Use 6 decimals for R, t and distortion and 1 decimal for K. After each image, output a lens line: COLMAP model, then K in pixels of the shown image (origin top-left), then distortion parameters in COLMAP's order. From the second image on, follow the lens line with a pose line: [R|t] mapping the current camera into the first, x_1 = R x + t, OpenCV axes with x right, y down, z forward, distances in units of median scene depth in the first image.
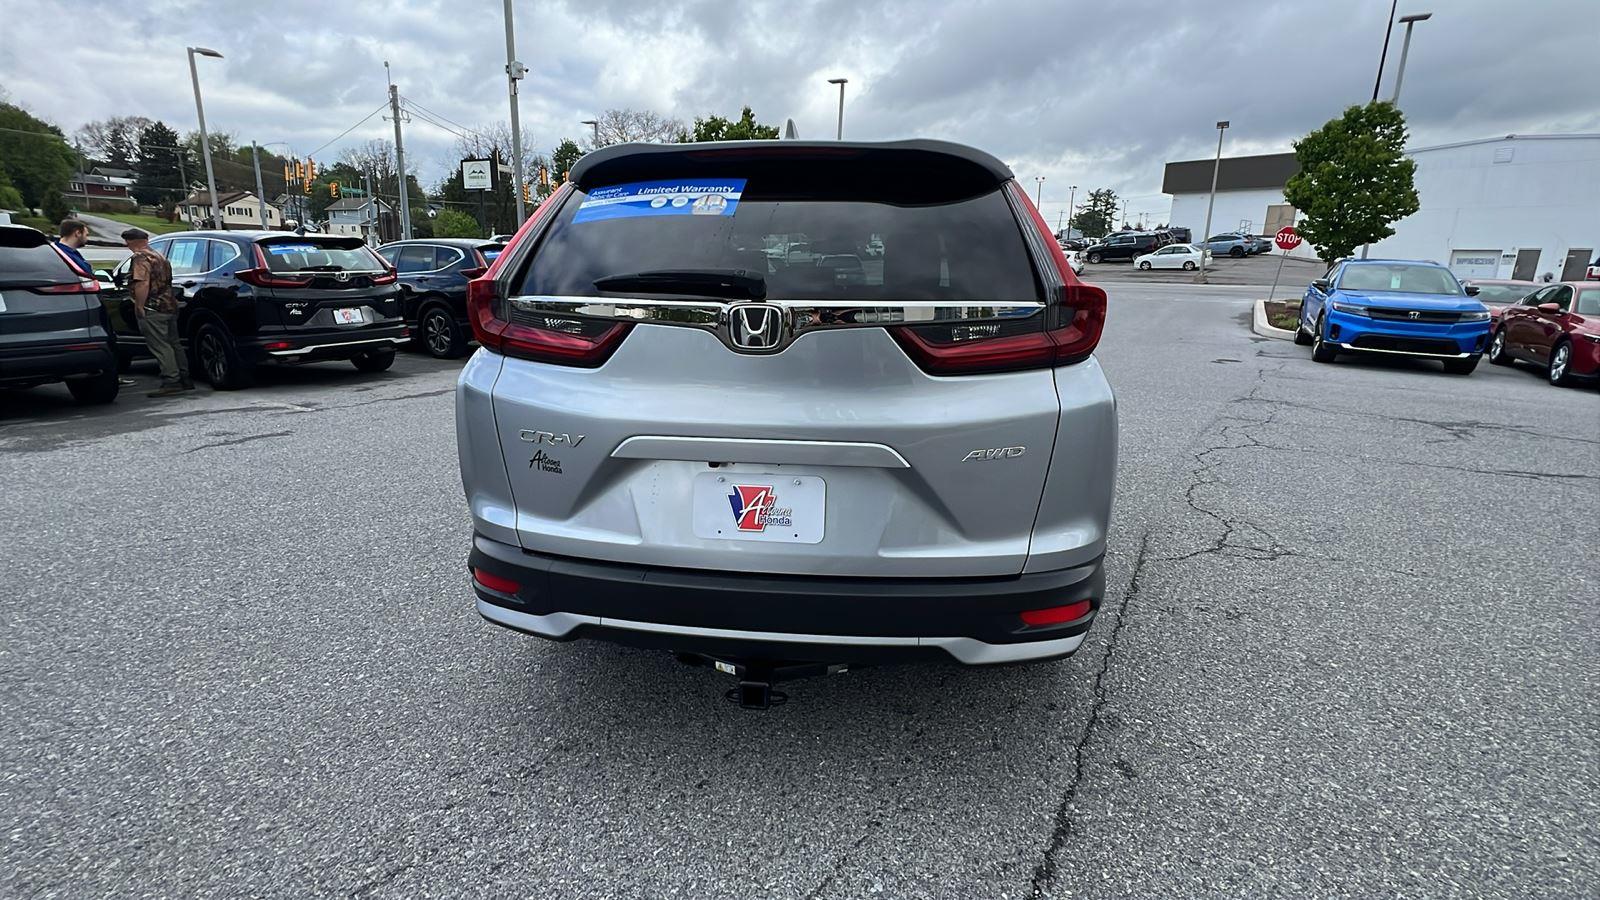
lens RADIAL K [[727.7, 0, 793.4], [0, 727.7, 465.7], [0, 0, 1]] dist [-0.002012, -0.000019]
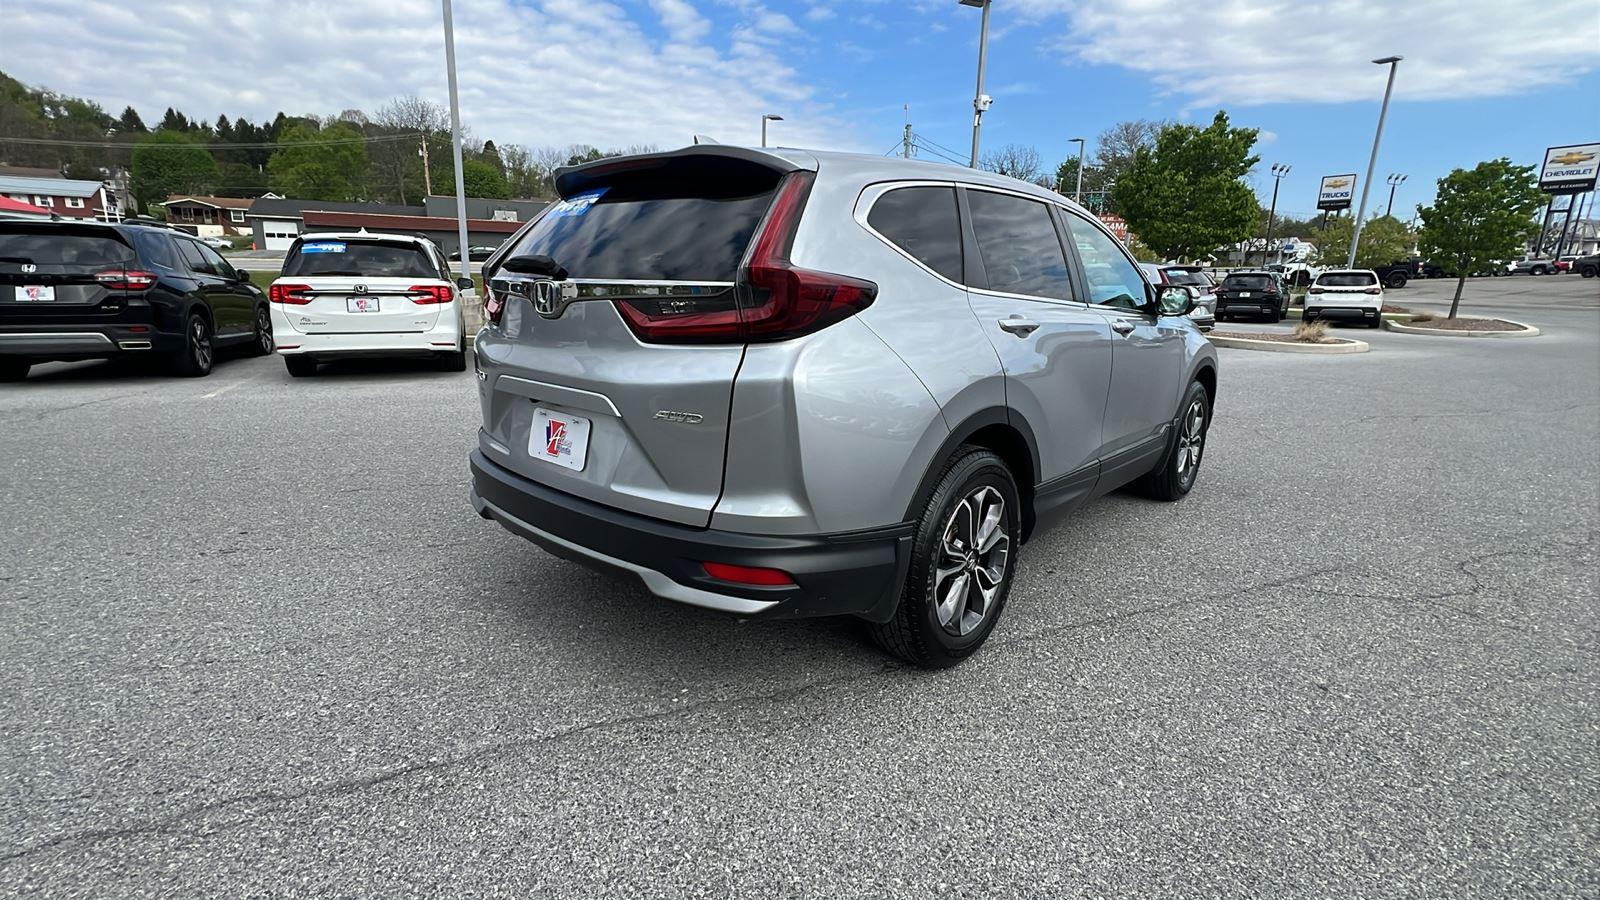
lens RADIAL K [[727.7, 0, 805.6], [0, 727.7, 459.1], [0, 0, 1]] dist [-0.002012, -0.000019]
pose [[0.812801, 0.147588, -0.563536, 0.914982], [-0.164780, 0.986115, 0.020595, -0.003402], [0.558751, 0.076119, 0.825835, 0.145143]]
